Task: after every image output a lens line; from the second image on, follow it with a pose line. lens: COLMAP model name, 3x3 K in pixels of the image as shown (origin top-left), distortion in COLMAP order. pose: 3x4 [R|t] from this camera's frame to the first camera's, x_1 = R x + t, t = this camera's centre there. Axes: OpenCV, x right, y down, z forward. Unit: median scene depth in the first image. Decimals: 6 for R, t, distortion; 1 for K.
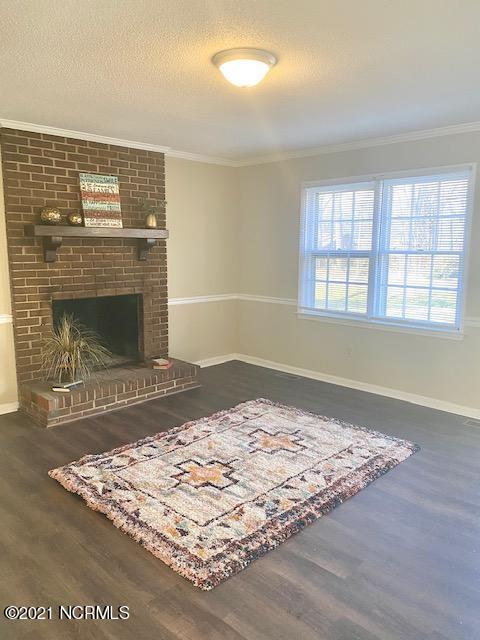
lens RADIAL K [[513.6, 0, 238.2], [0, 513.6, 320.1], [0, 0, 1]] dist [0.102264, -0.003019]
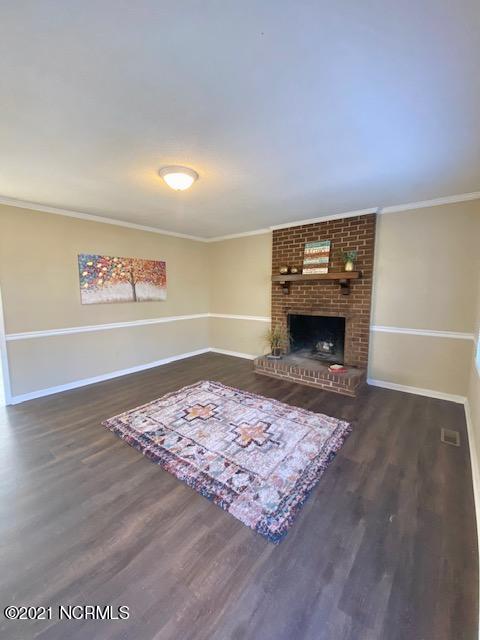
lens RADIAL K [[262.7, 0, 239.0], [0, 262.7, 319.4], [0, 0, 1]] dist [0.044436, 0.000012]
pose [[0.073962, 0.118159, -0.990236, 0.653447], [-0.140972, 0.984224, 0.106912, -0.106108], [0.987247, 0.131688, 0.089452, 0.814075]]
